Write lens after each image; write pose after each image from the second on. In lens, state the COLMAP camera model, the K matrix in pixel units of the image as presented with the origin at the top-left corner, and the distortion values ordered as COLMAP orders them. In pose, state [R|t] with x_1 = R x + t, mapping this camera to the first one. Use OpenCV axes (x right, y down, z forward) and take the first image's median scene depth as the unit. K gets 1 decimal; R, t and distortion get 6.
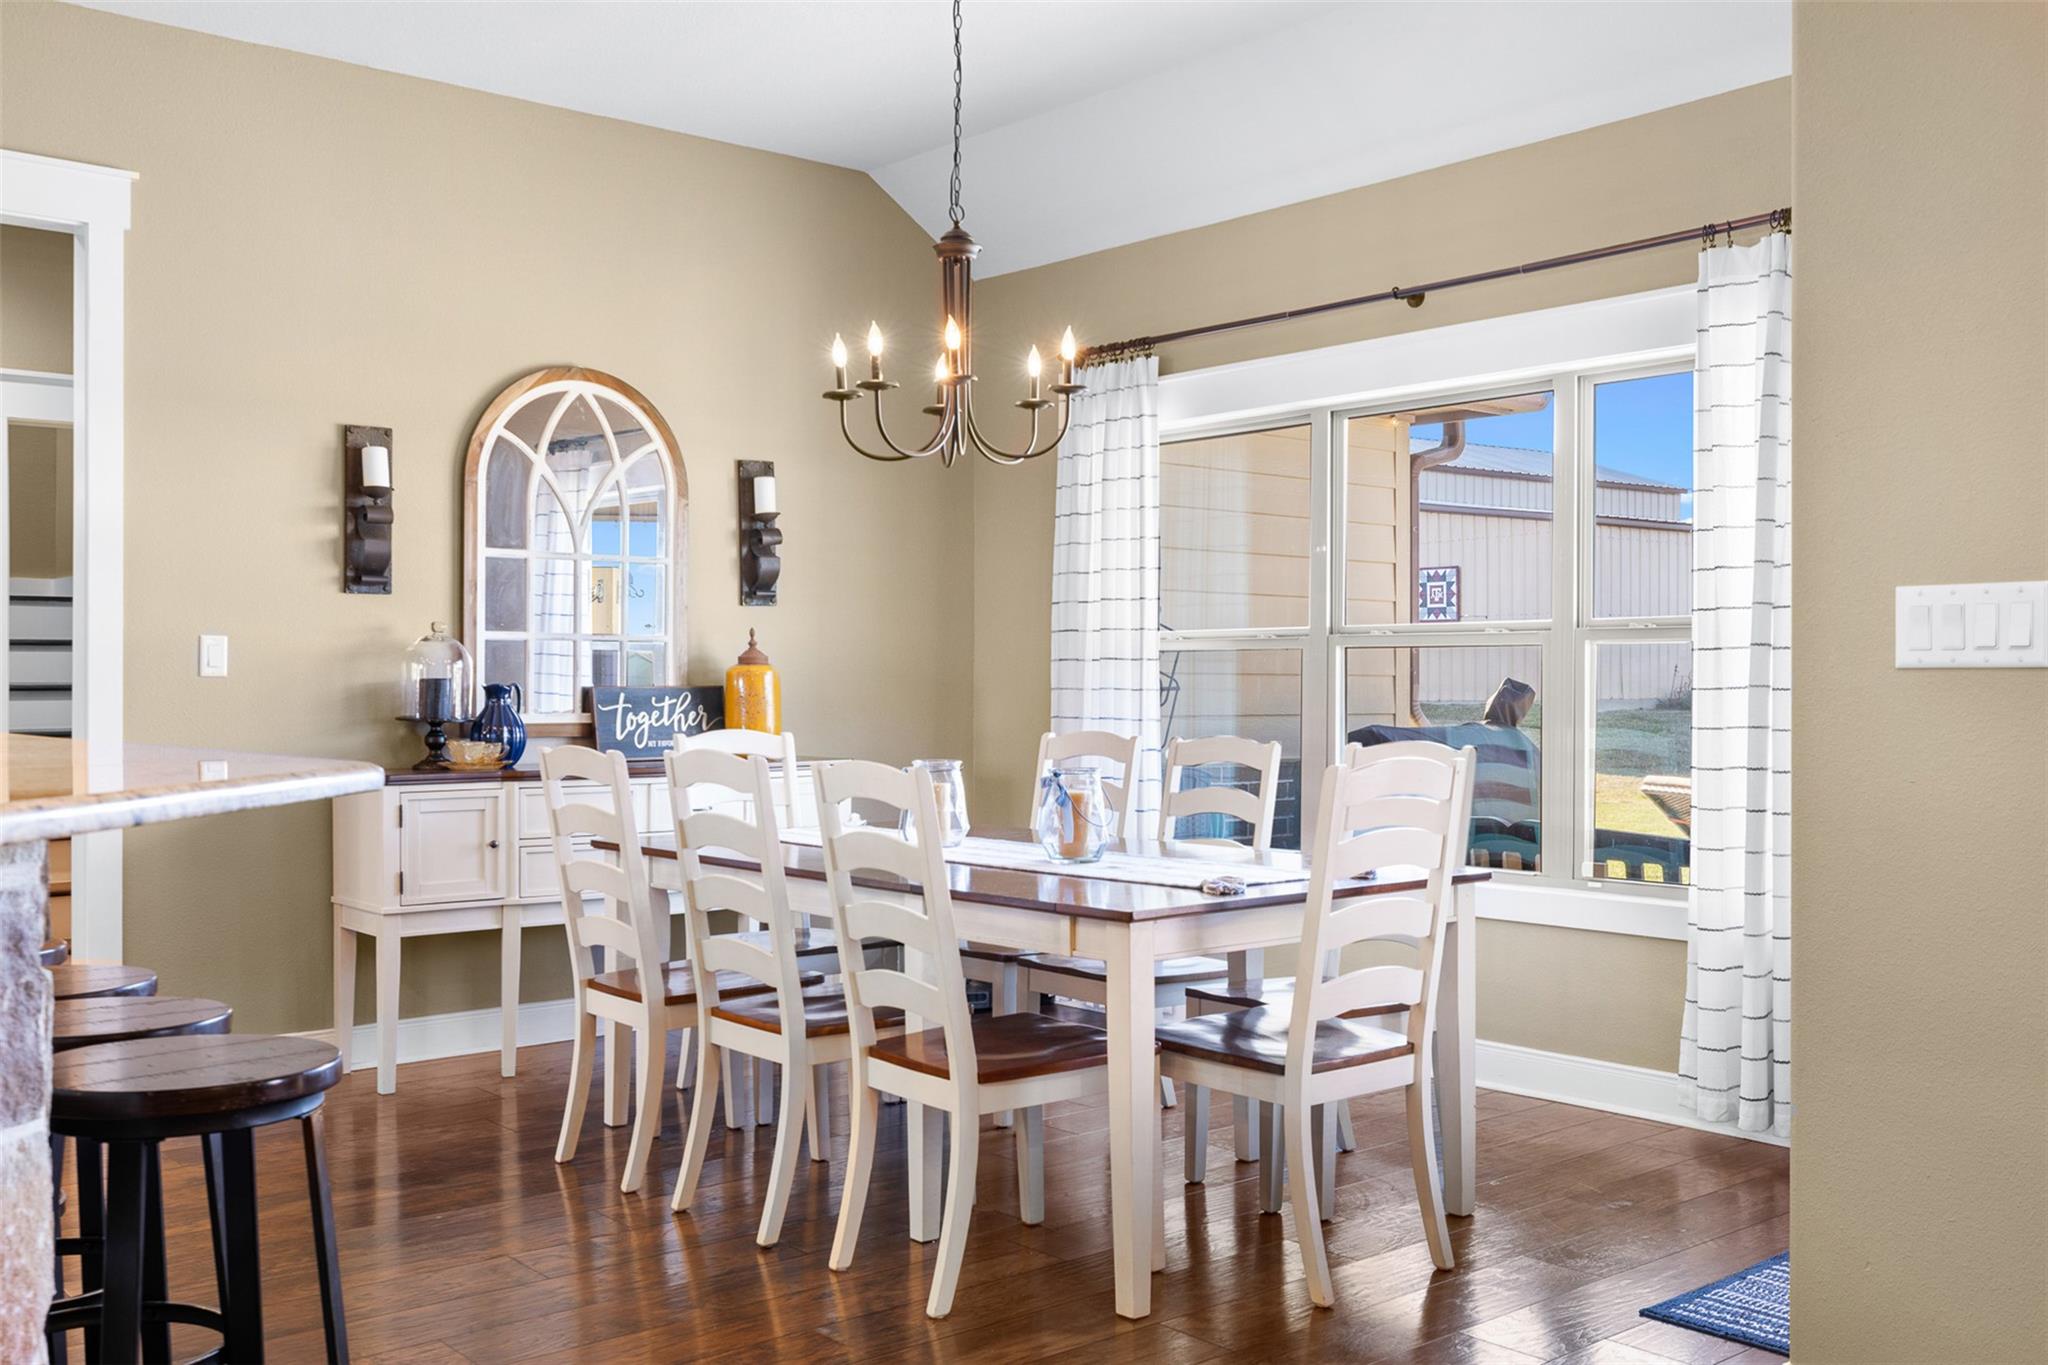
lens RADIAL K [[1892.7, 0, 1024.7], [0, 1892.7, 683.7], [0, 0, 1]] dist [0.002236, 0.000000]
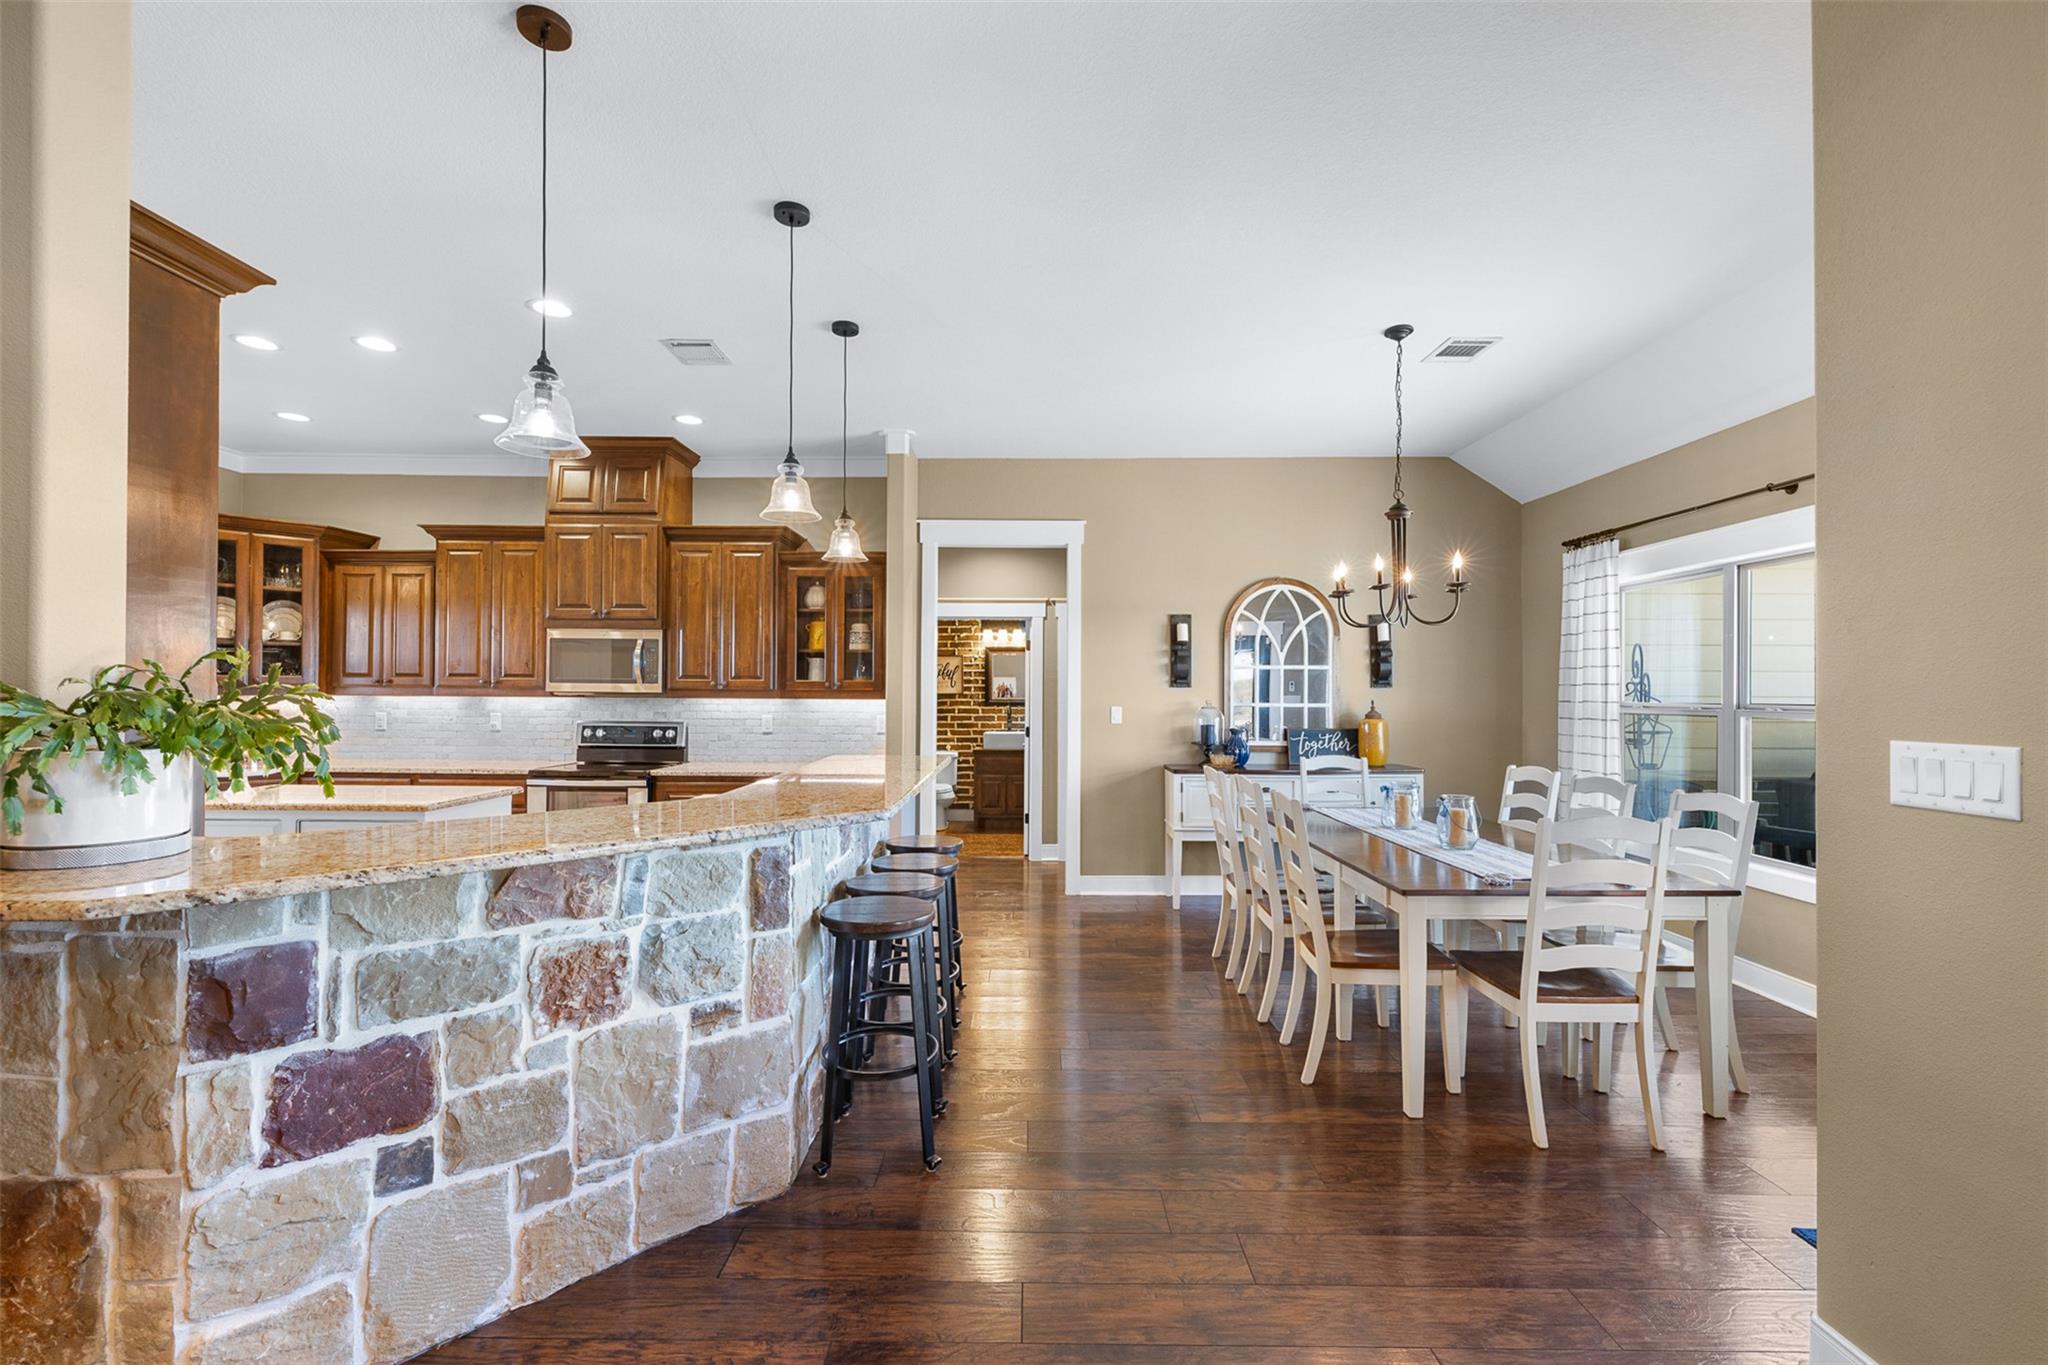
lens RADIAL K [[863.3, 0, 1020.6], [0, 863.3, 684.9], [0, 0, 1]] dist [-0.001949, -0.000395]
pose [[0.749455, -0.005112, -0.662035, 0.190868], [-0.001495, 0.999955, -0.009414, -0.038665], [0.662053, 0.008045, 0.749414, 0.082927]]
